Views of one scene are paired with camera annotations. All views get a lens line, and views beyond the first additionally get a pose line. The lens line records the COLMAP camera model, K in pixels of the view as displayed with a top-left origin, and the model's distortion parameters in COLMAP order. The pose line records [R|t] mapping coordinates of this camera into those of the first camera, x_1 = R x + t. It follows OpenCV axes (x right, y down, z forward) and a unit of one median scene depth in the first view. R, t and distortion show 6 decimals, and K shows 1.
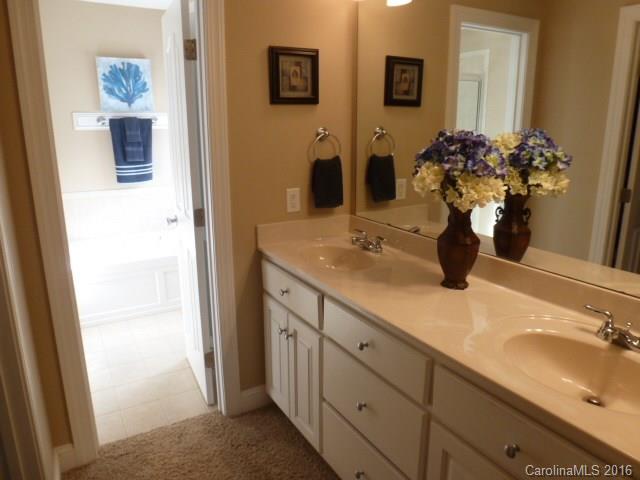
lens RADIAL K [[460.6, 0, 319.4], [0, 460.6, 239.8], [0, 0, 1]] dist [-0.051512, 0.013504]
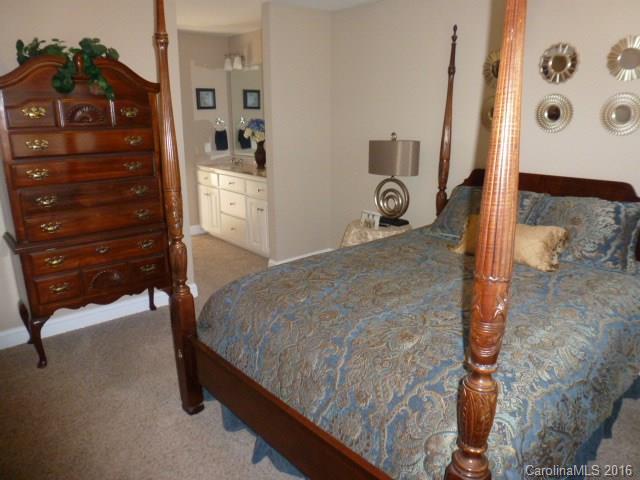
lens RADIAL K [[460.6, 0, 318.0], [0, 460.6, 239.6], [0, 0, 1]] dist [-0.051512, 0.013504]
pose [[0.986576, -0.047704, 0.156179, 0.055268], [0.045250, 0.998790, 0.019236, 0.180300], [-0.156908, -0.011911, 0.987541, -0.719654]]
